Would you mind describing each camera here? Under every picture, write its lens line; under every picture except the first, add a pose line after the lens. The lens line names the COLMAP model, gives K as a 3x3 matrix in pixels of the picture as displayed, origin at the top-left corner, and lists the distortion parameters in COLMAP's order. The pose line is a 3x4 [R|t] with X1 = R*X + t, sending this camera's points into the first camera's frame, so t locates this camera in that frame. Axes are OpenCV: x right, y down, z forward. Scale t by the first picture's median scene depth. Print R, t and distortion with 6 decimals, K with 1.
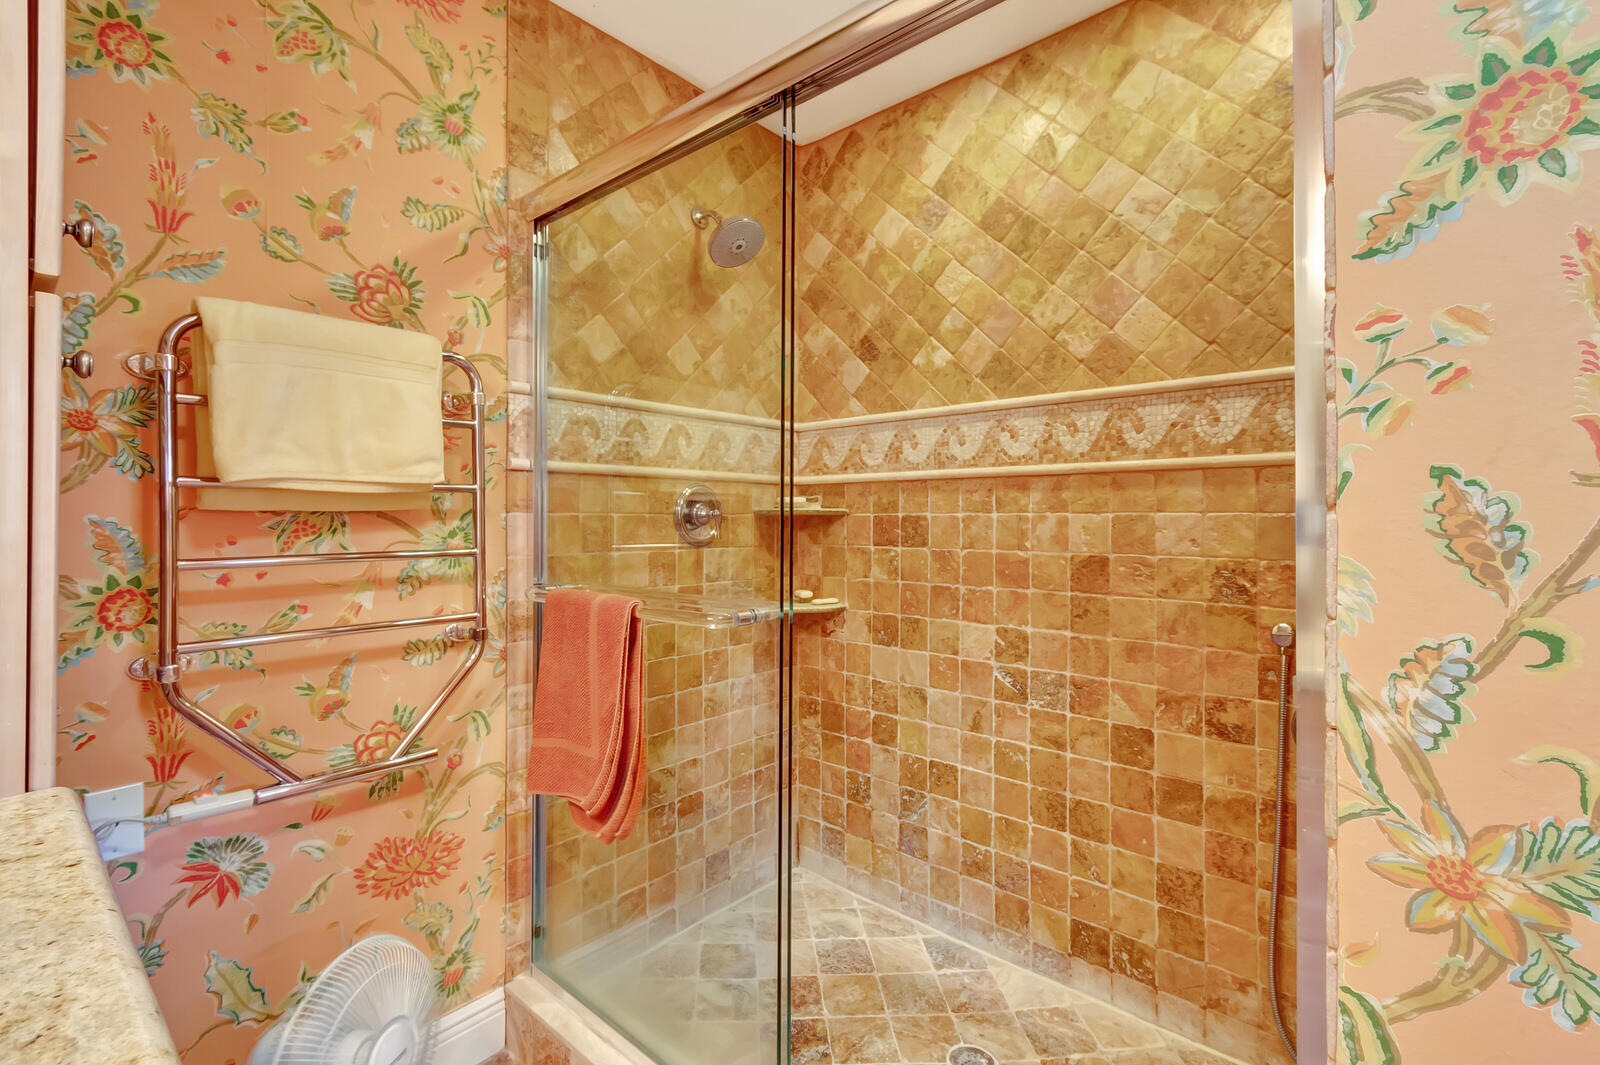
lens RADIAL K [[724.3, 0, 789.4], [0, 724.3, 516.7], [0, 0, 1]] dist [0.005026, -0.000015]
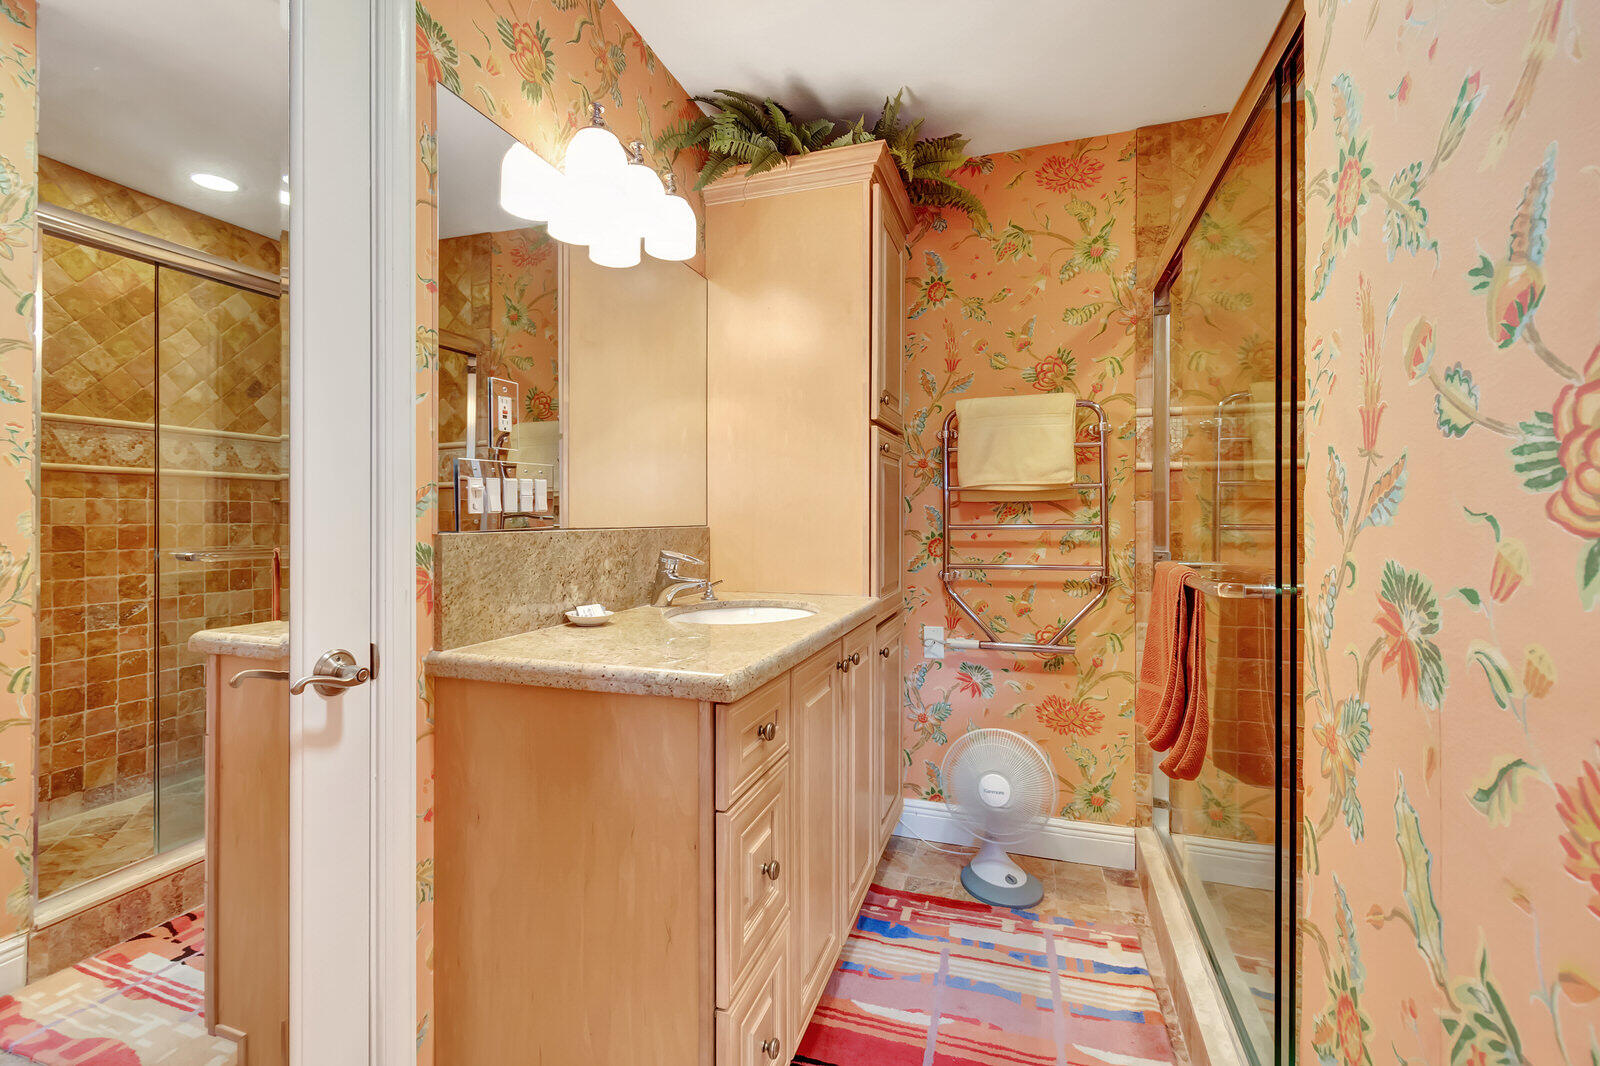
lens RADIAL K [[724.3, 0, 789.4], [0, 724.3, 517.2], [0, 0, 1]] dist [0.005026, -0.000015]
pose [[0.388047, -0.001436, -0.921638, 0.750347], [0.002933, 0.999996, -0.000323, 0.028364], [0.921635, -0.002578, 0.388050, -0.214559]]
